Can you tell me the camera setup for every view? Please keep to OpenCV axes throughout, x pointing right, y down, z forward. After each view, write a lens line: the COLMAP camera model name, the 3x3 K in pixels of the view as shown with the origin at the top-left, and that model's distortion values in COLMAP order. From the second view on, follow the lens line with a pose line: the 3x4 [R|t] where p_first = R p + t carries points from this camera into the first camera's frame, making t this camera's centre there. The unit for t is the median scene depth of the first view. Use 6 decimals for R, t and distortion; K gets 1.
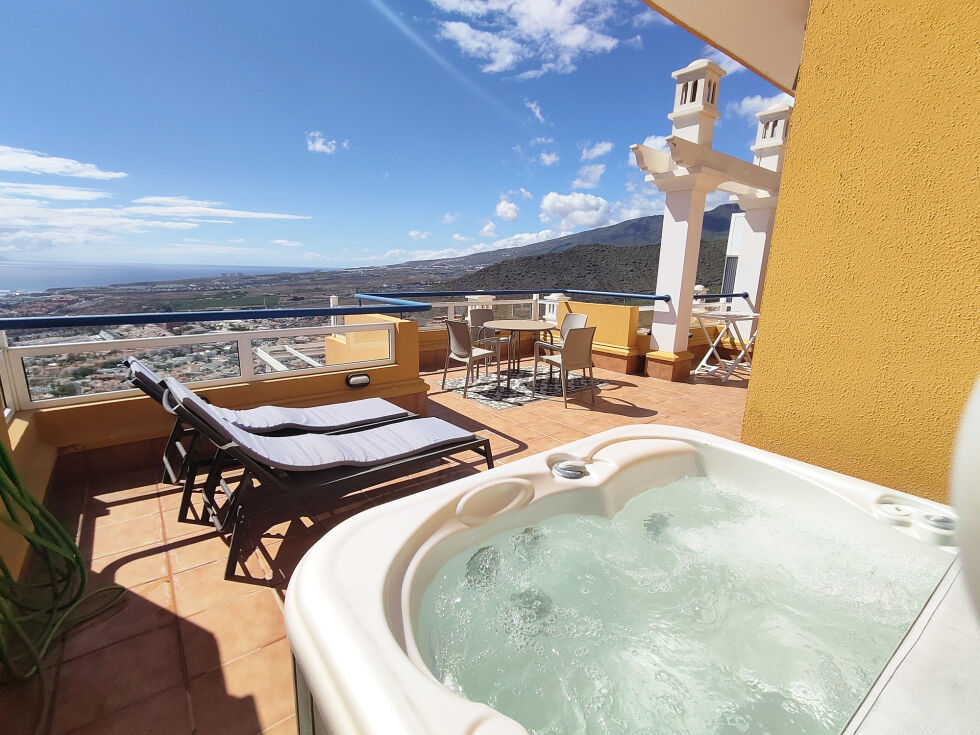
lens RADIAL K [[455.6, 0, 490.0], [0, 455.6, 367.5], [0, 0, 1]] dist [0.004248, 0.000837]
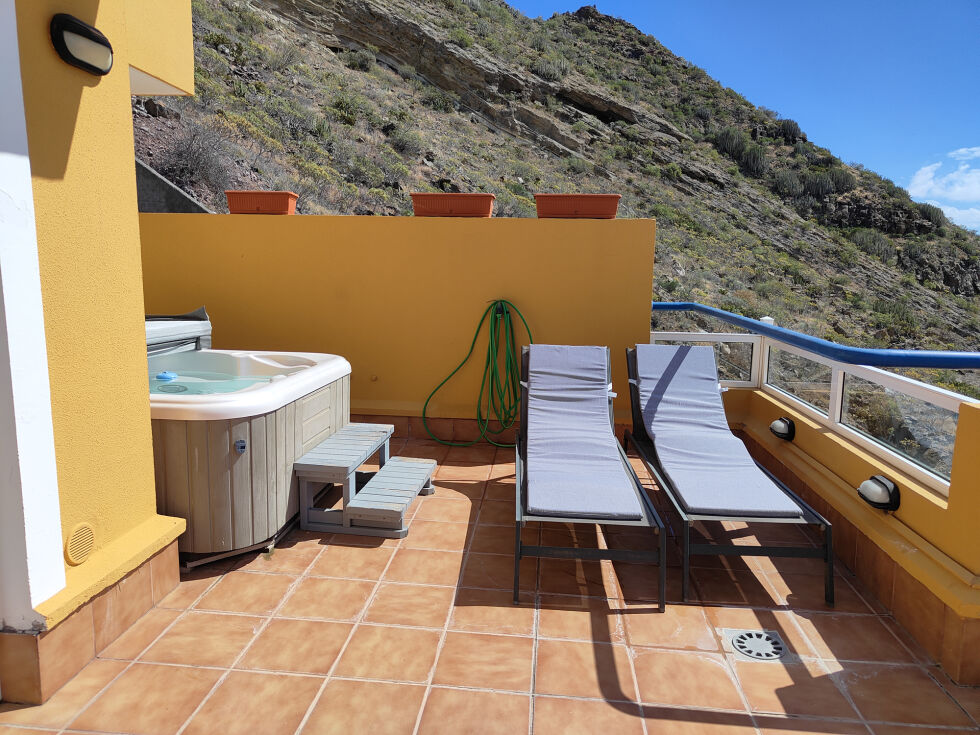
lens RADIAL K [[677.8, 0, 485.4], [0, 677.8, 363.6], [0, 0, 1]] dist [0.005510, 0.002996]
pose [[-0.688831, 0.076509, -0.720873, 0.595133], [-0.185229, 0.942829, 0.277063, -0.260107], [0.700858, 0.324376, -0.635278, 1.295165]]
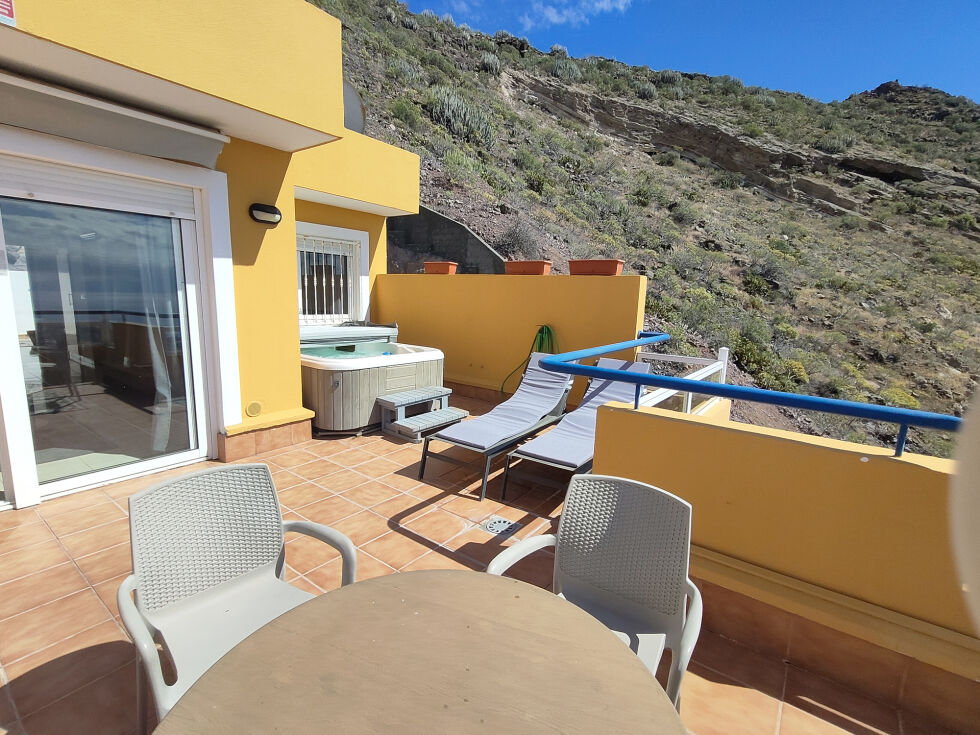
lens RADIAL K [[455.6, 0, 490.0], [0, 455.6, 367.5], [0, 0, 1]] dist [0.004248, 0.000837]
pose [[-0.963627, -0.008232, -0.267123, 0.135678], [-0.106868, 0.928001, 0.356922, -0.402279], [0.244952, 0.372486, -0.895127, 1.780297]]
